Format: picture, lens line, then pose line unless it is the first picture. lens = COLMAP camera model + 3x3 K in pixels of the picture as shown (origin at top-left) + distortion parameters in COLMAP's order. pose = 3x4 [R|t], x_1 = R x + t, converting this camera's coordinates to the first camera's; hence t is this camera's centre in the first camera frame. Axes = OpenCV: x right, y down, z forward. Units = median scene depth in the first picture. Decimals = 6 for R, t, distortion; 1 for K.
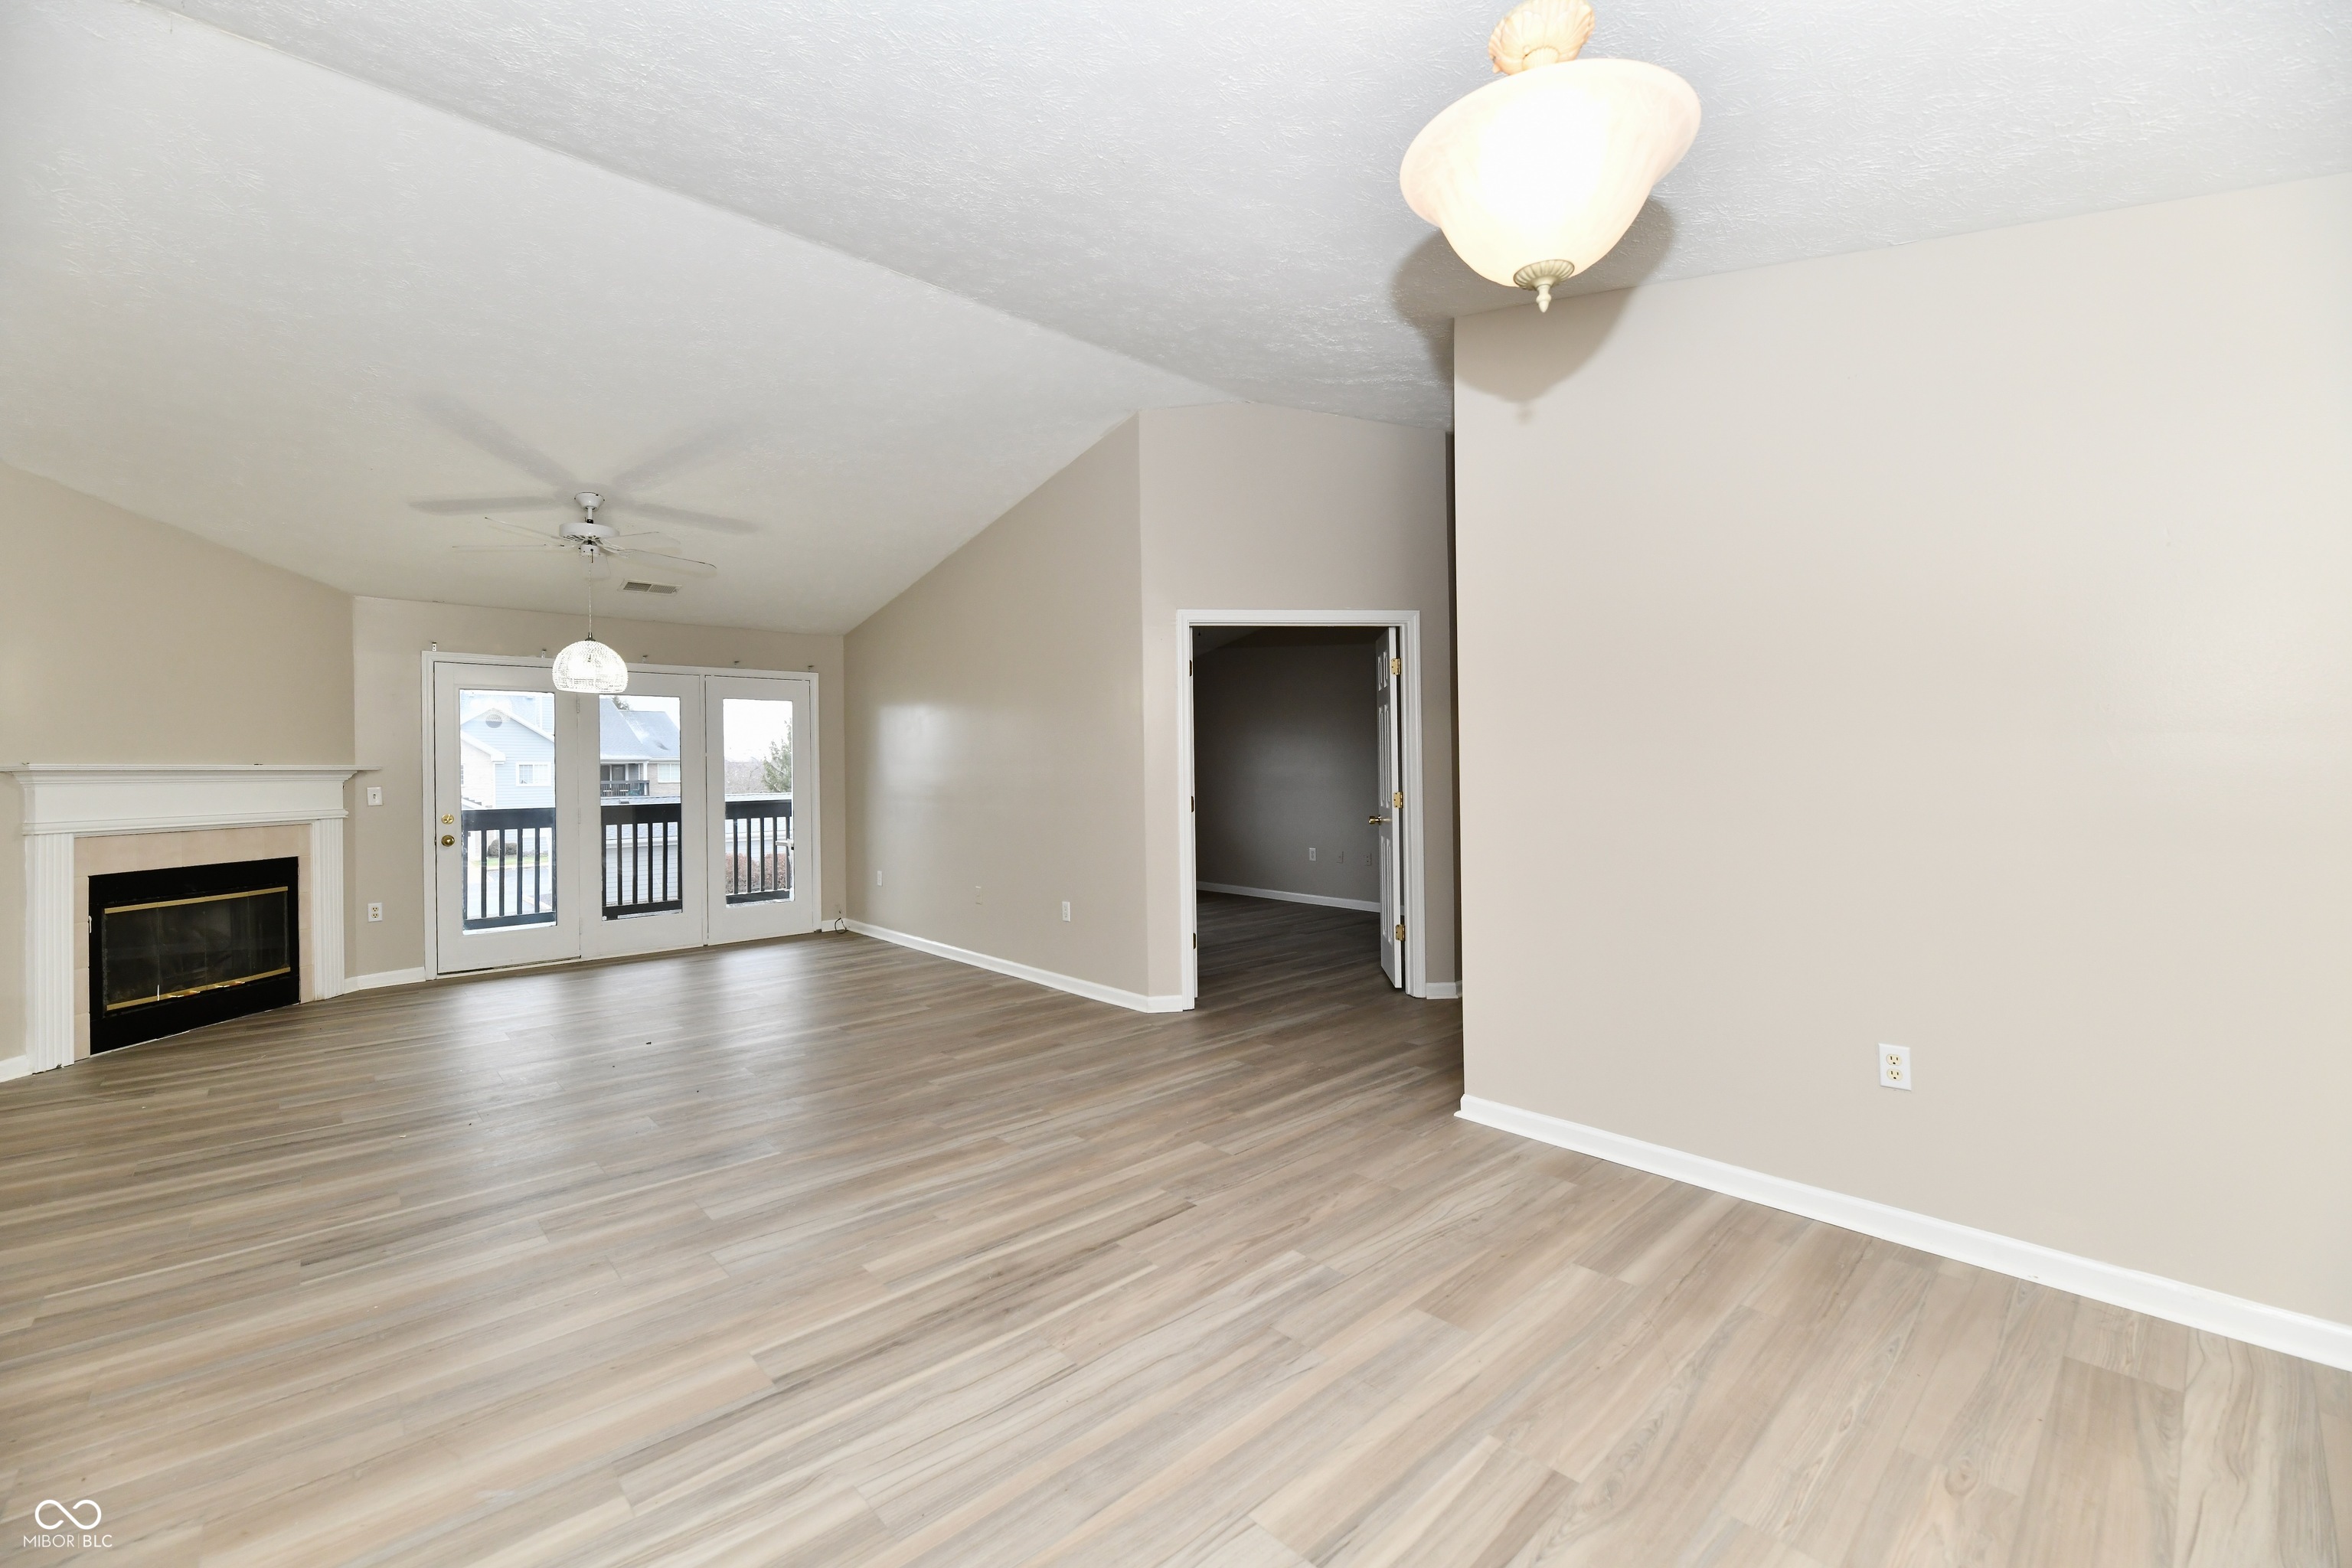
lens RADIAL K [[962.1, 0, 1168.9], [0, 962.1, 765.0], [0, 0, 1]] dist [-0.000441, -0.003348]
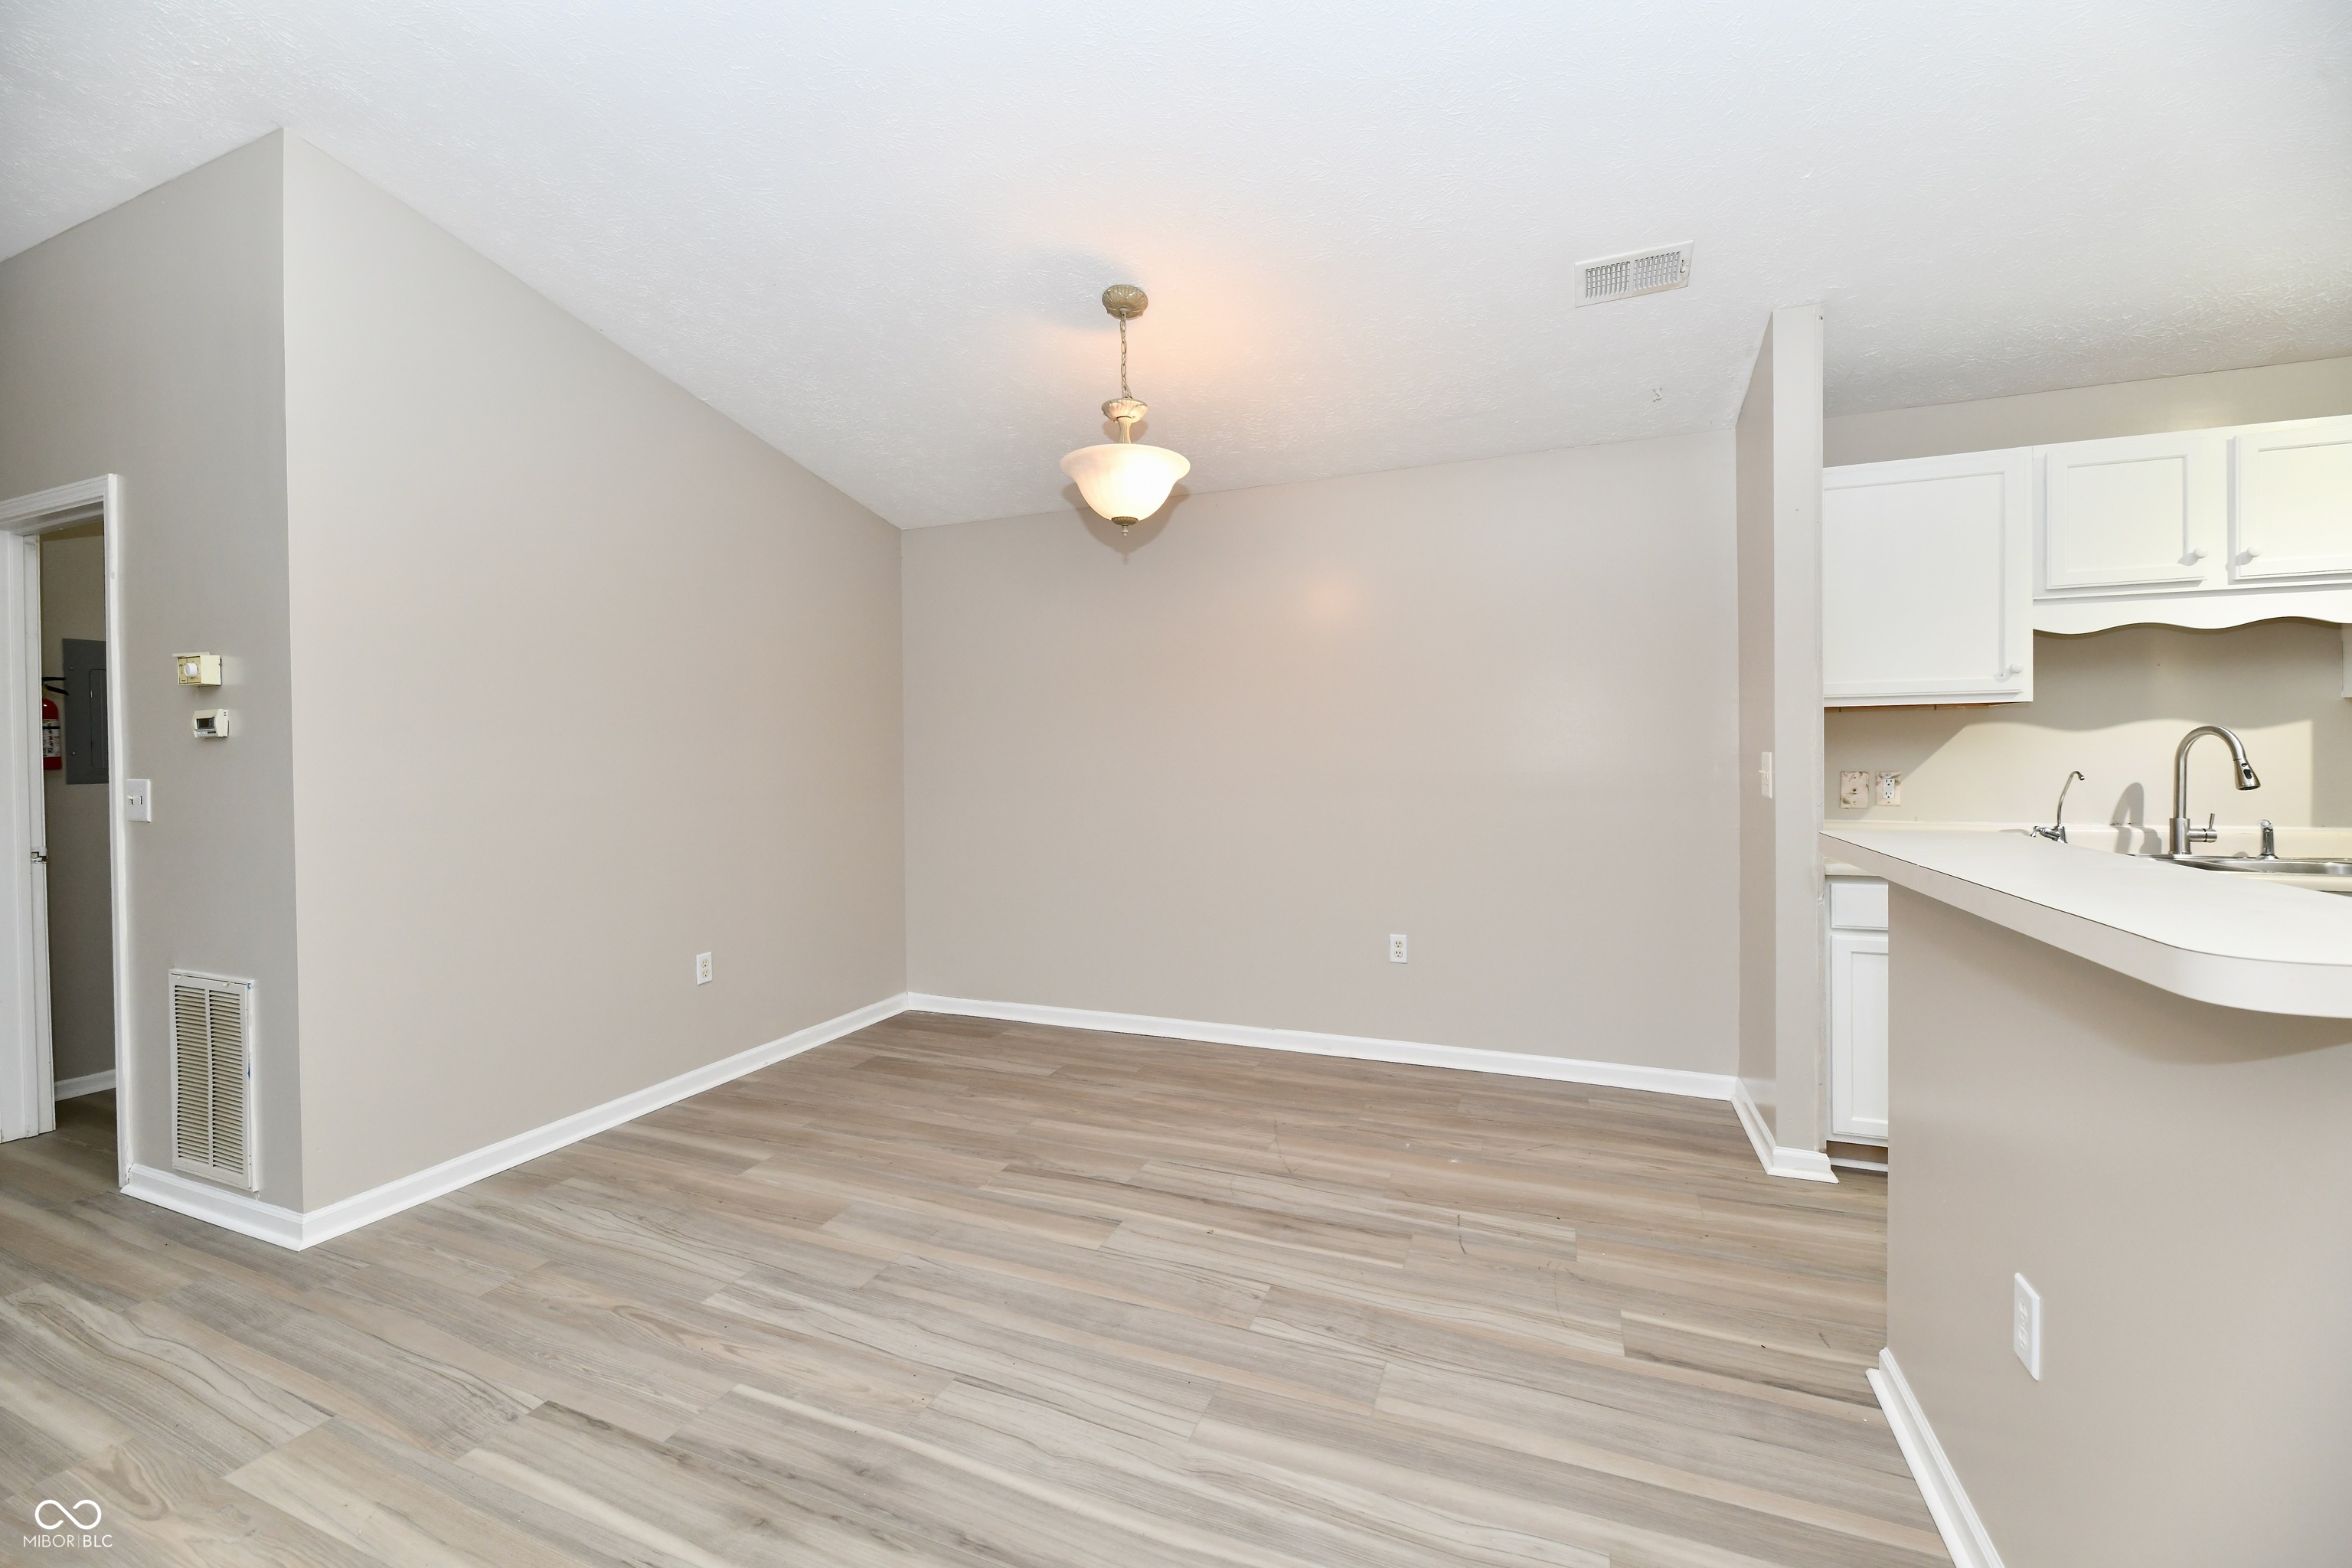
lens RADIAL K [[958.0, 0, 1168.3], [0, 958.0, 765.9], [0, 0, 1]] dist [-0.000283, -0.004044]
pose [[-0.428046, 0.008179, 0.903720, -0.488701], [0.014331, 0.999895, -0.002262, 0.013826], [-0.903643, 0.011983, -0.428118, 0.568264]]
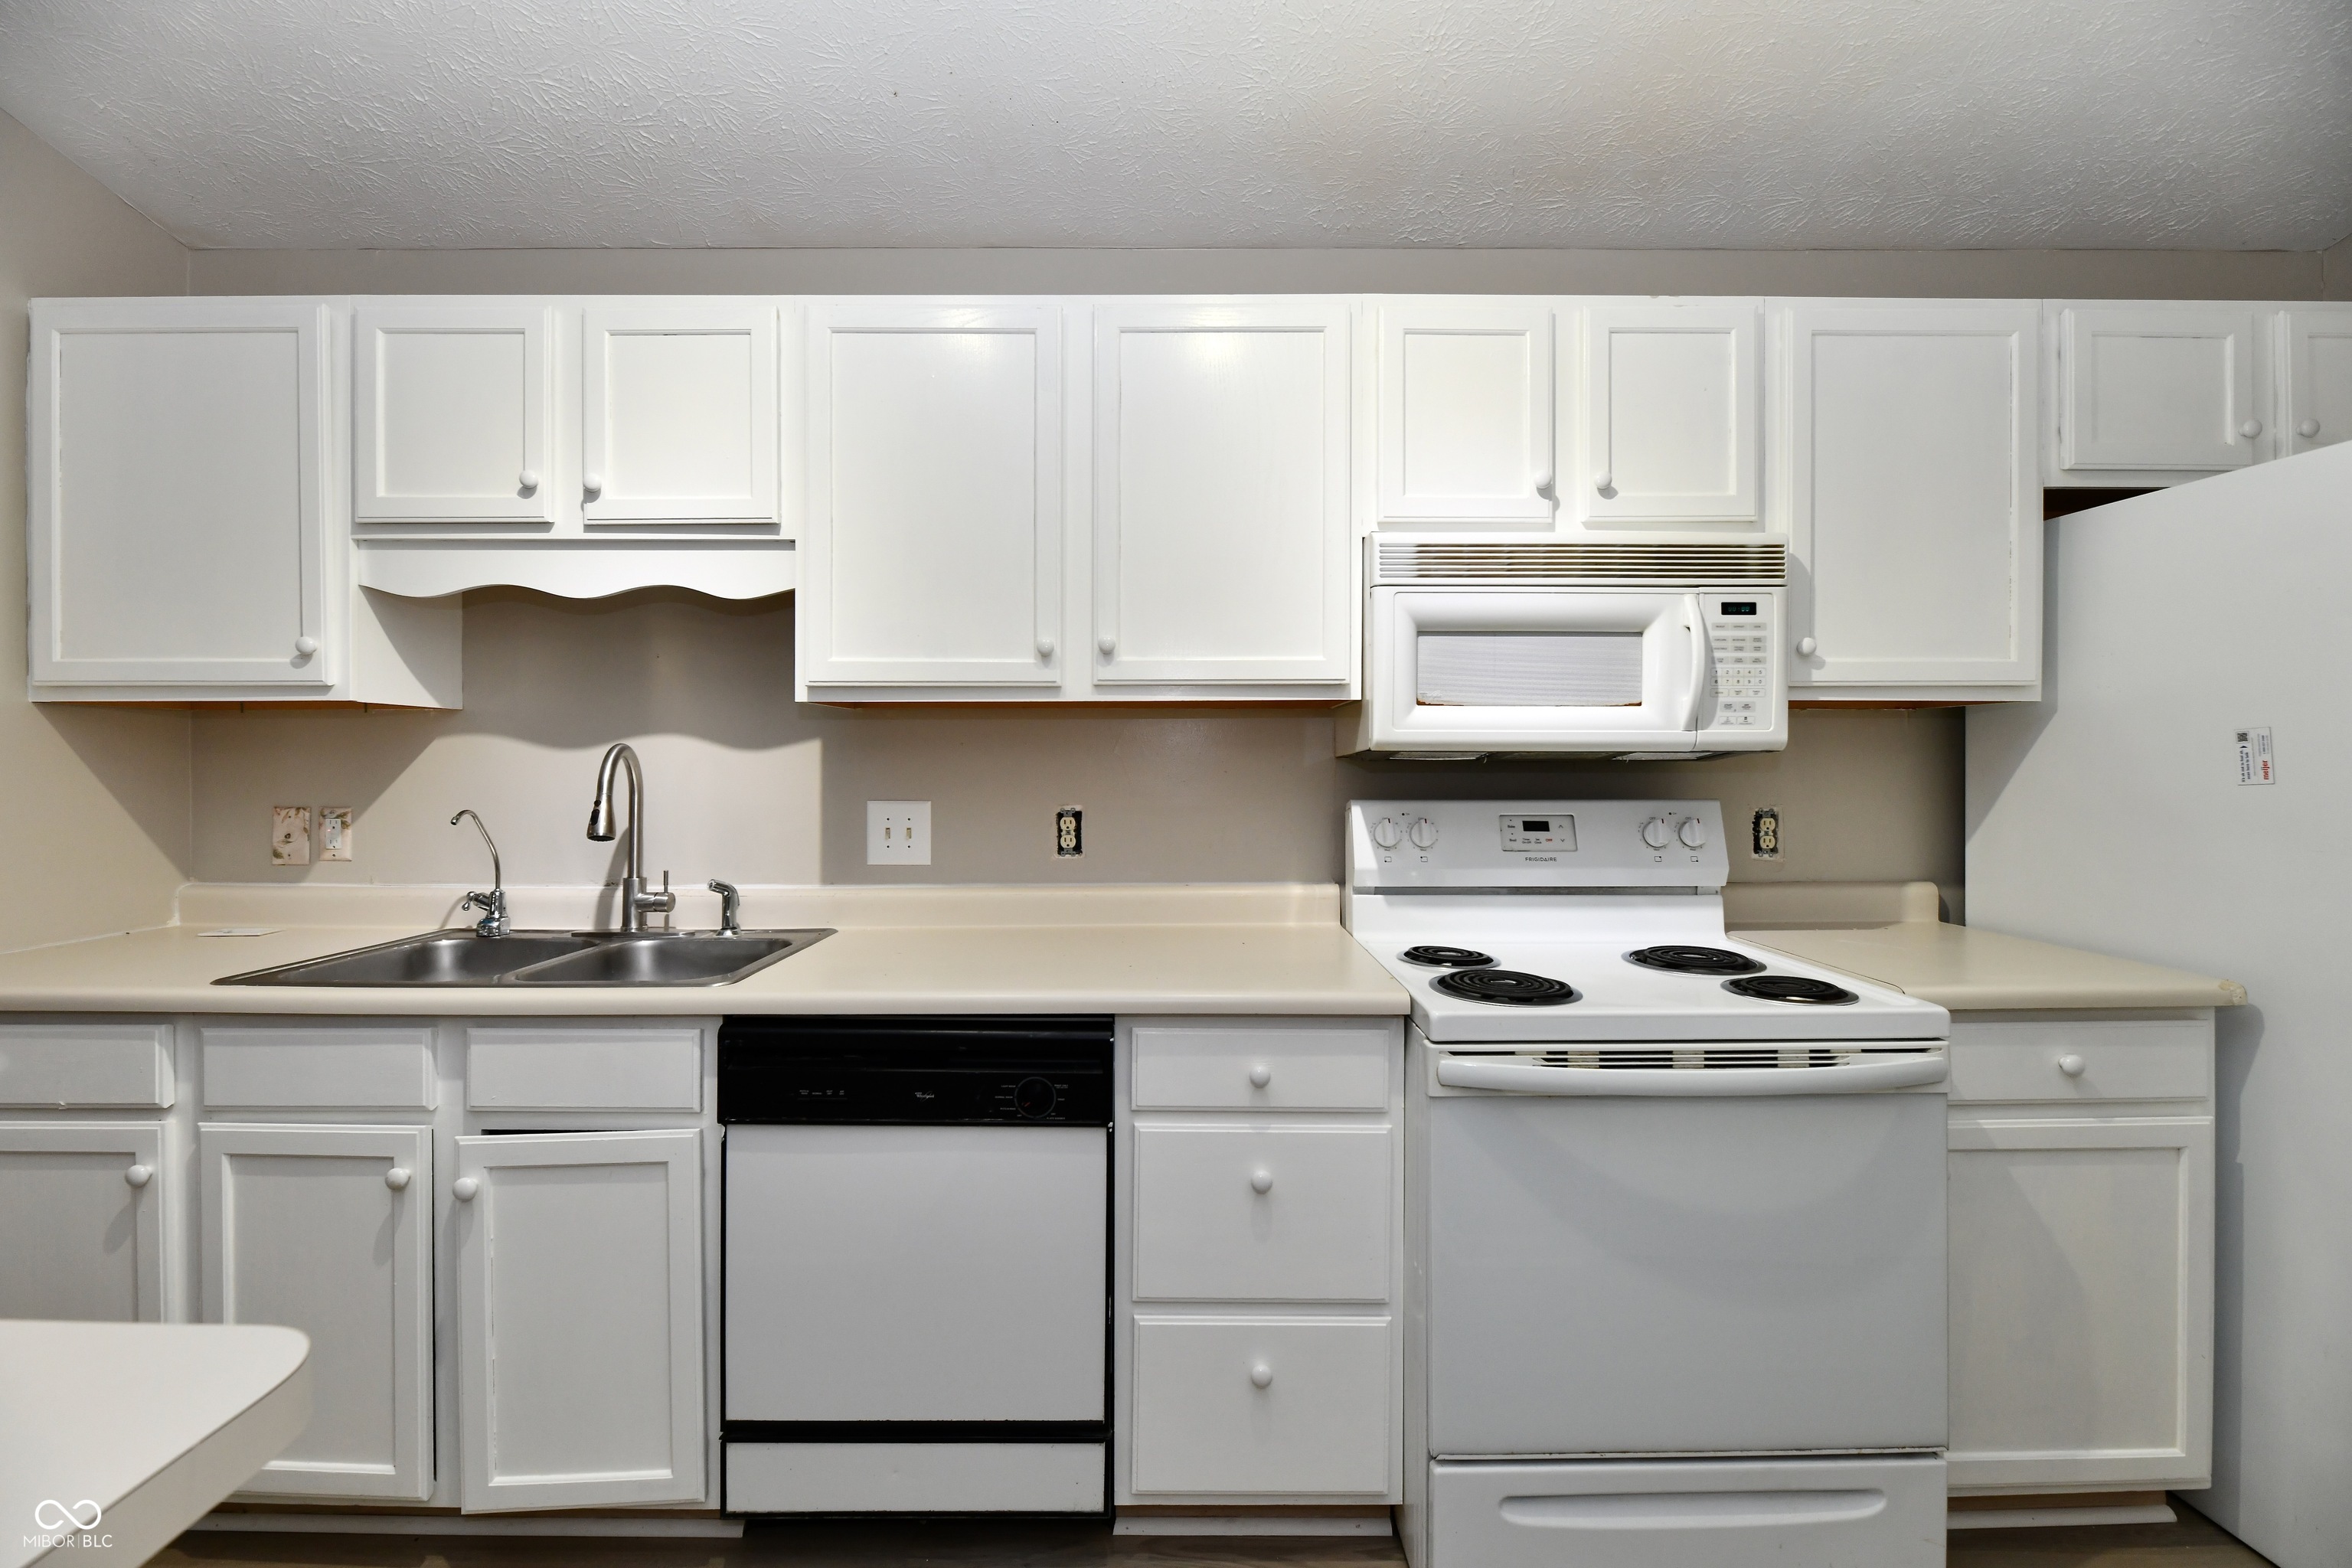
lens RADIAL K [[958.0, 0, 1168.3], [0, 958.0, 765.9], [0, 0, 1]] dist [-0.000283, -0.004044]
pose [[-0.745971, 0.010391, 0.665897, -0.685244], [0.008915, 0.999944, -0.005617, 0.010149], [-0.665919, 0.001746, -0.746022, -0.165939]]
